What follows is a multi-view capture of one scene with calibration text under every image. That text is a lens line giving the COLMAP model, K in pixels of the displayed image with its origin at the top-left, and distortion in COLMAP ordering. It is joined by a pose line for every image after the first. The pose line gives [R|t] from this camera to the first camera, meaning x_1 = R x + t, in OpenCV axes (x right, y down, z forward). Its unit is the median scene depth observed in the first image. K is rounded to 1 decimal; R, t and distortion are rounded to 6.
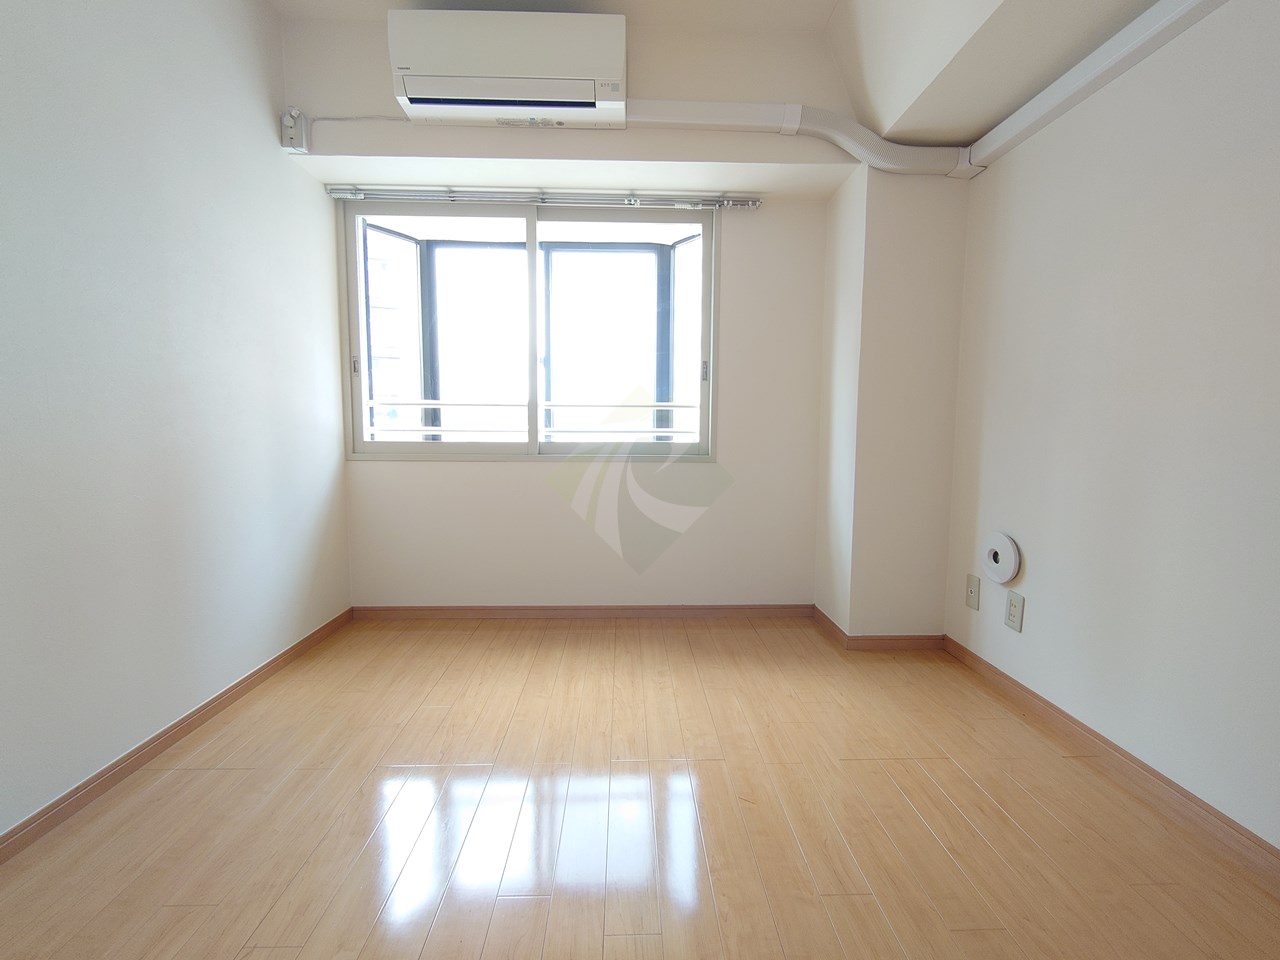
lens RADIAL K [[563.3, 0, 638.2], [0, 563.3, 480.6], [0, 0, 1]] dist [0.022162, -0.000079]
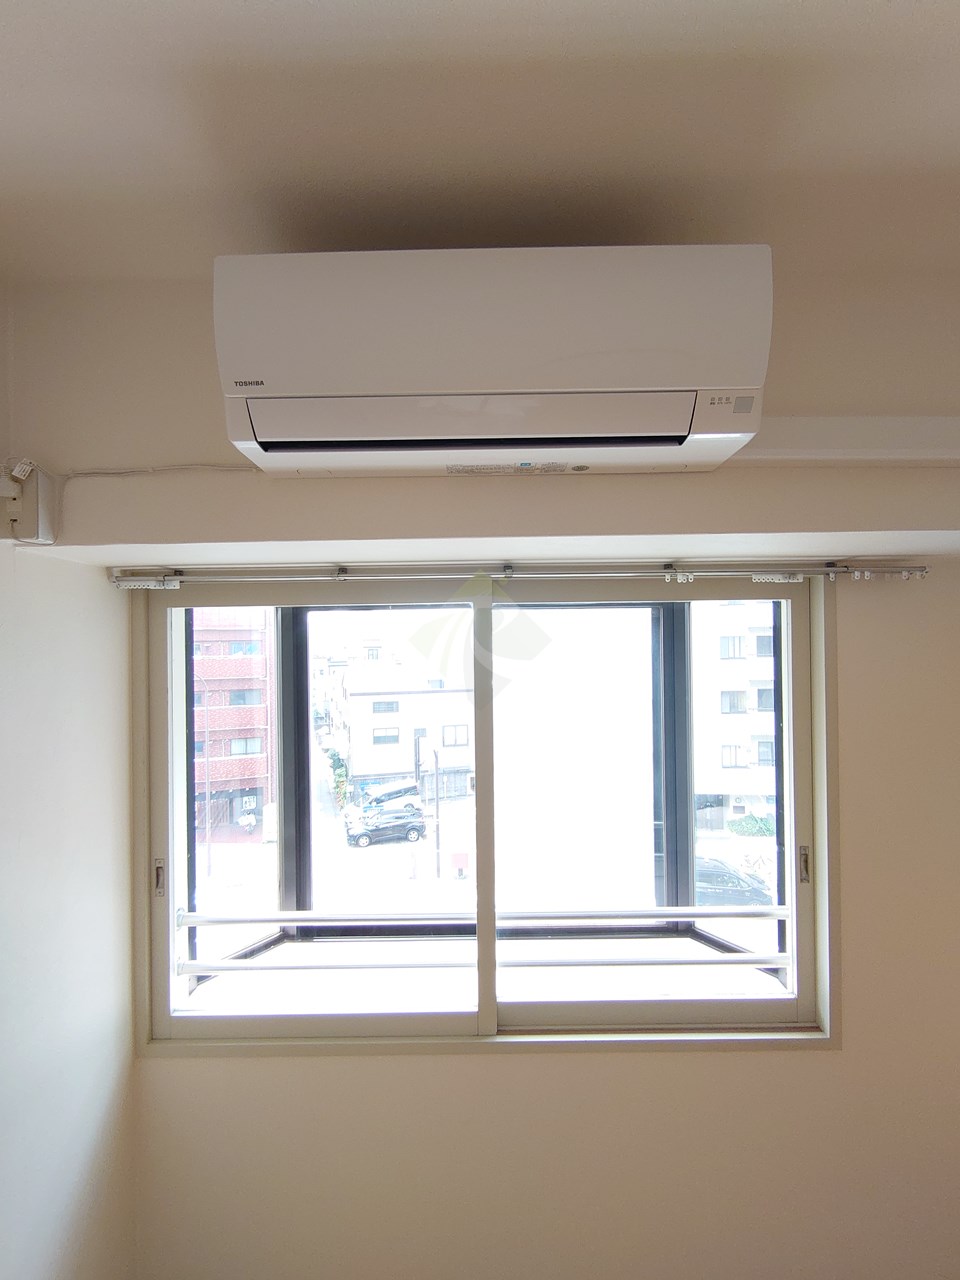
lens RADIAL K [[563.3, 0, 479.2], [0, 563.3, 658.4], [0, 0, 1]] dist [0.022162, -0.000079]
pose [[0.999374, -0.015641, -0.031736, -0.207263], [0.013597, 0.997882, -0.063615, -0.442215], [0.032664, 0.063144, 0.997470, 0.541489]]
